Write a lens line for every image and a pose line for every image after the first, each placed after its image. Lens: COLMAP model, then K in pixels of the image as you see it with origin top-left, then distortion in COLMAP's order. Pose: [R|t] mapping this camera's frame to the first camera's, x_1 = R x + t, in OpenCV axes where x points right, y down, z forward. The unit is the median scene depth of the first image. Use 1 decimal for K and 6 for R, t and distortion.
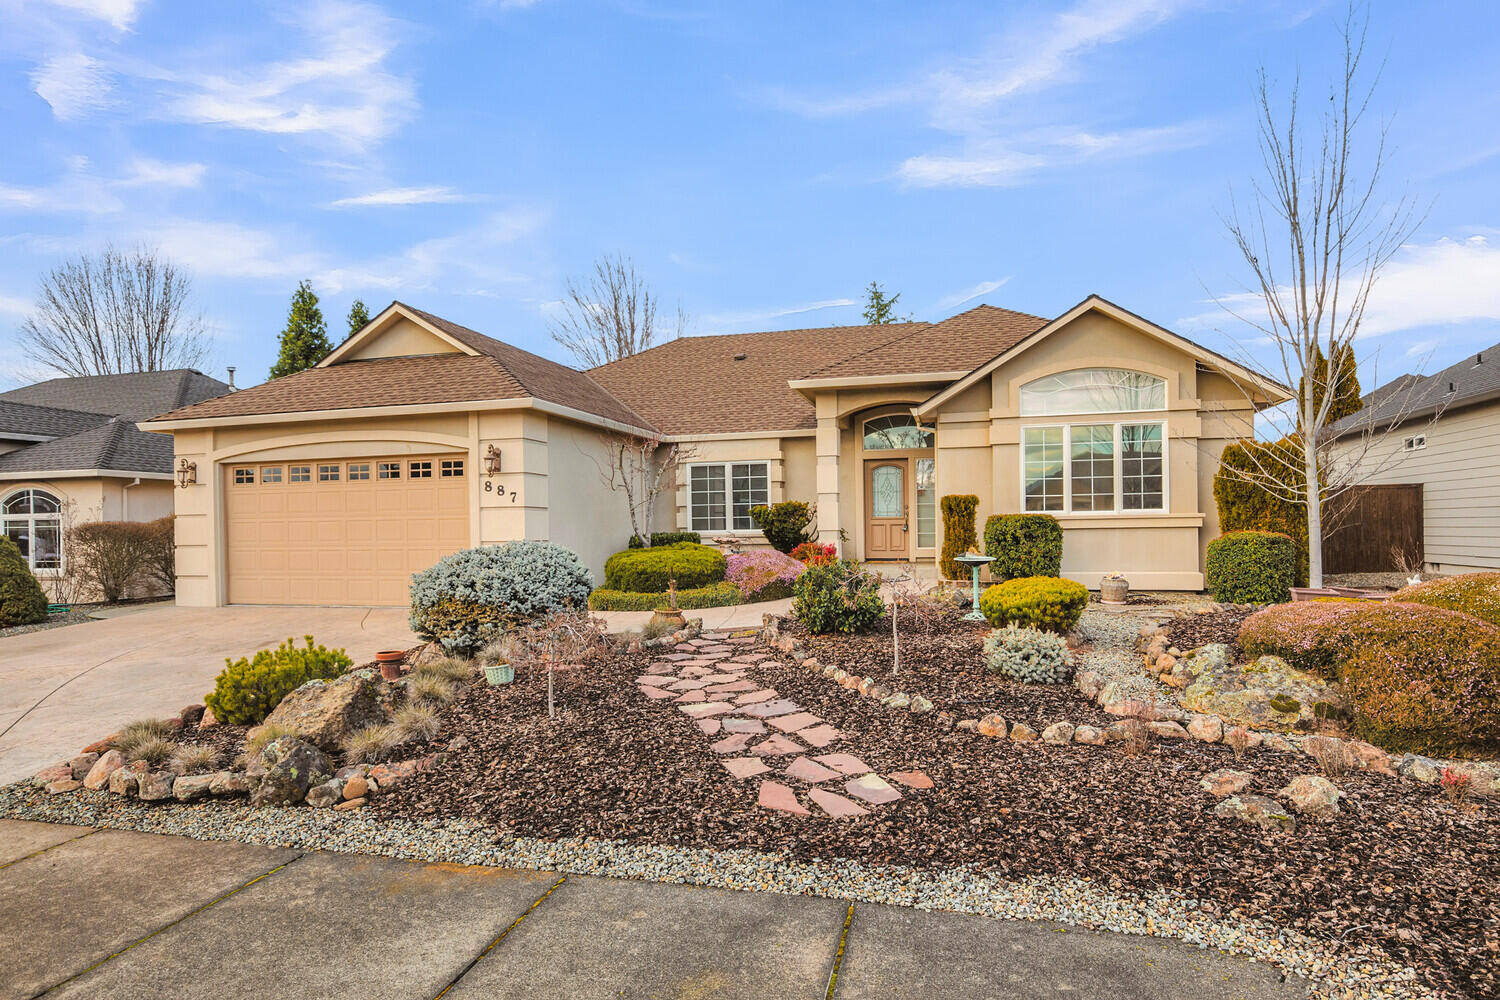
lens RADIAL K [[835.3, 0, 762.5], [0, 835.3, 504.6], [0, 0, 1]] dist [-0.016618, -0.000135]
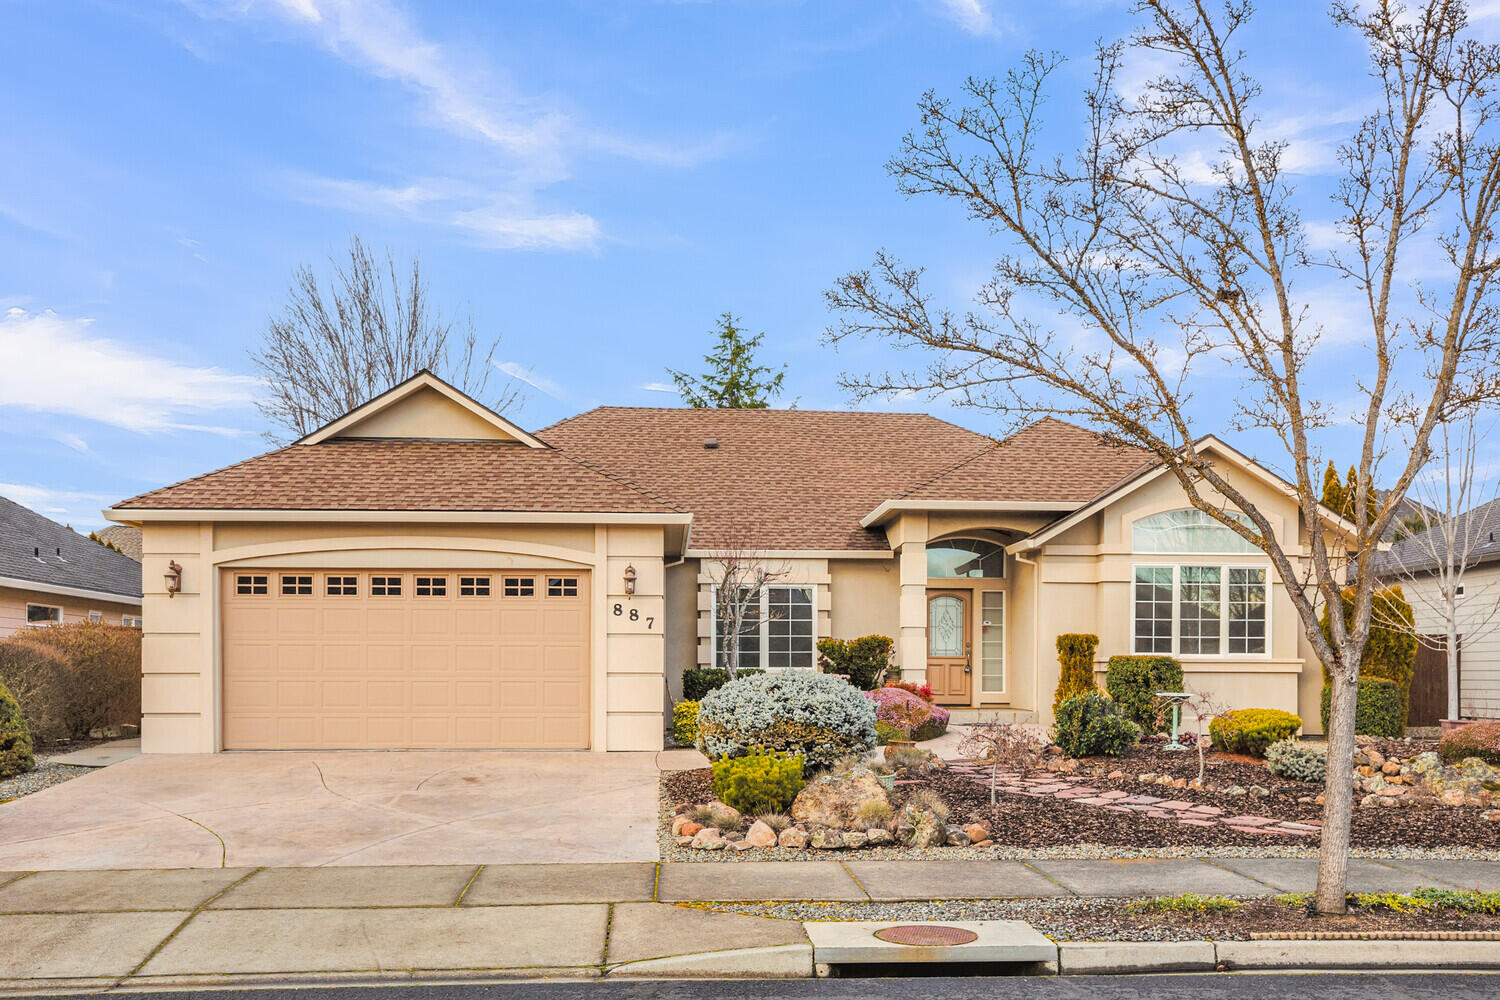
lens RADIAL K [[1483.8, 0, 780.4], [0, 1483.8, 600.8], [0, 0, 1]] dist [0.050821, 0.007154]
pose [[0.949138, 0.033956, 0.313023, -0.622810], [-0.025871, 0.999217, -0.029950, 0.010370], [-0.313795, 0.020329, 0.949273, -0.504823]]
